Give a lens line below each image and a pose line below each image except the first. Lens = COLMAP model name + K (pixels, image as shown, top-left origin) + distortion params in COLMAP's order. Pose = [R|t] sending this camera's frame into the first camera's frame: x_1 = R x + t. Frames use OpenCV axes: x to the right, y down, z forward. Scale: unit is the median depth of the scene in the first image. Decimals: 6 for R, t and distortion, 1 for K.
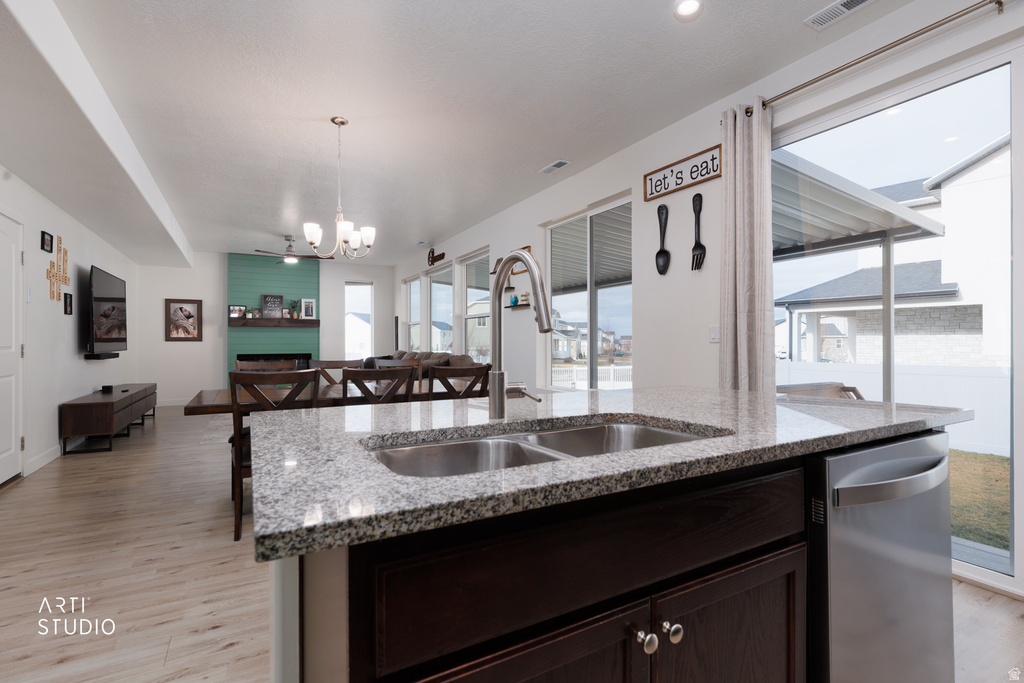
lens RADIAL K [[470.5, 0, 477.2], [0, 470.5, 348.3], [0, 0, 1]] dist [-0.009700, 0.000575]
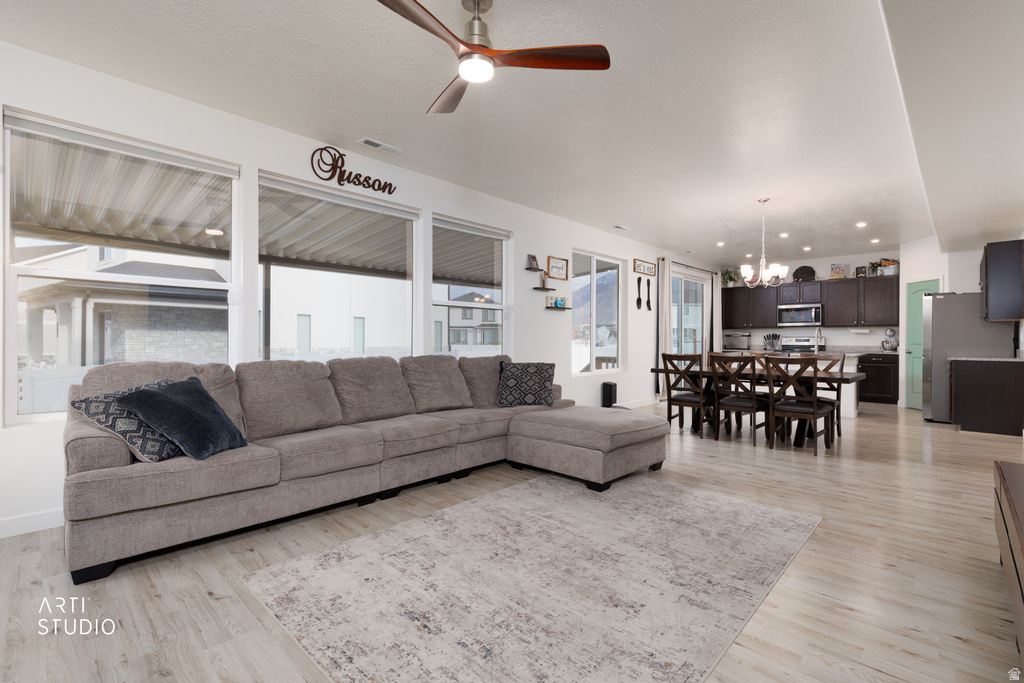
lens RADIAL K [[458.0, 0, 552.7], [0, 458.0, 341.8], [0, 0, 1]] dist [0.004541, -0.000385]
pose [[-0.361057, -0.004253, 0.932534, -0.626660], [0.007802, 0.999941, 0.007581, -0.011123], [-0.932511, 0.010012, -0.361003, 0.930891]]
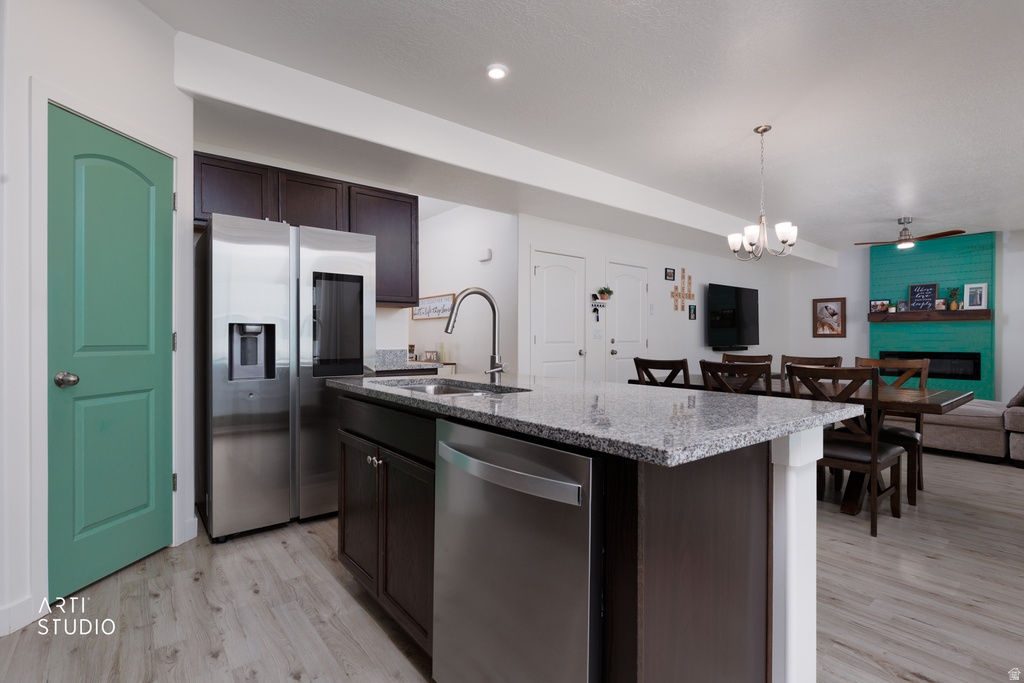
lens RADIAL K [[470.5, 0, 534.6], [0, 470.5, 341.2], [0, 0, 1]] dist [-0.009700, 0.000575]
pose [[0.222284, 0.005229, -0.974968, 0.262170], [-0.012229, 0.999922, 0.002575, -0.001556], [0.974905, 0.011350, 0.222331, 0.112419]]
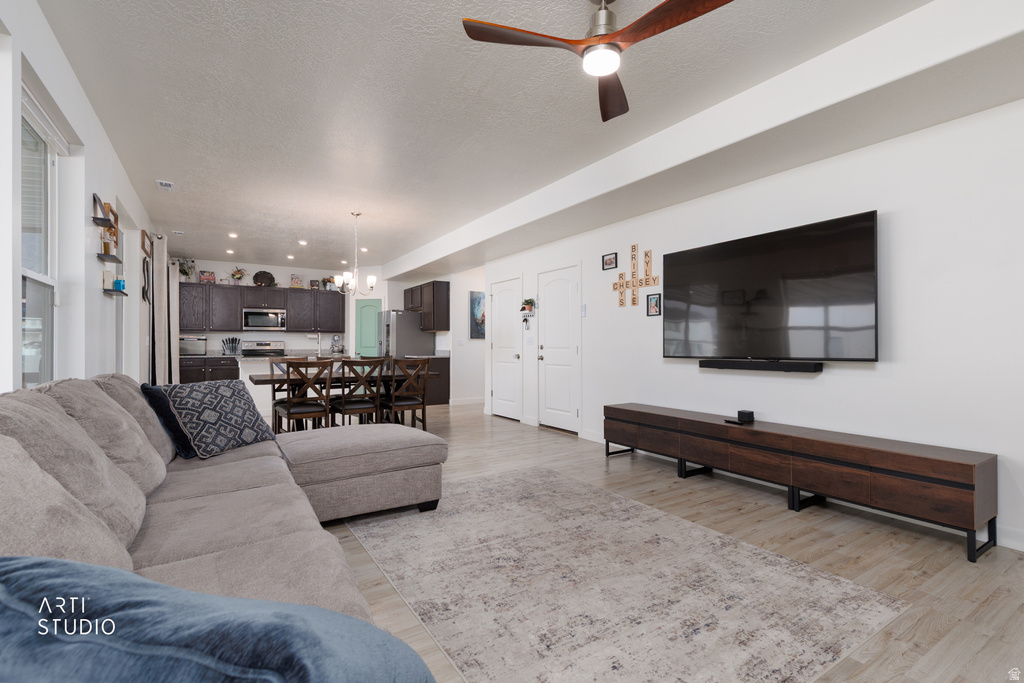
lens RADIAL K [[458.0, 0, 488.1], [0, 458.0, 347.2], [0, 0, 1]] dist [0.004541, -0.000385]
pose [[-0.998279, 0.002253, -0.058606, -0.281858], [0.001218, 0.999843, 0.017703, -0.014606], [0.058636, 0.017601, -0.998124, 1.125189]]
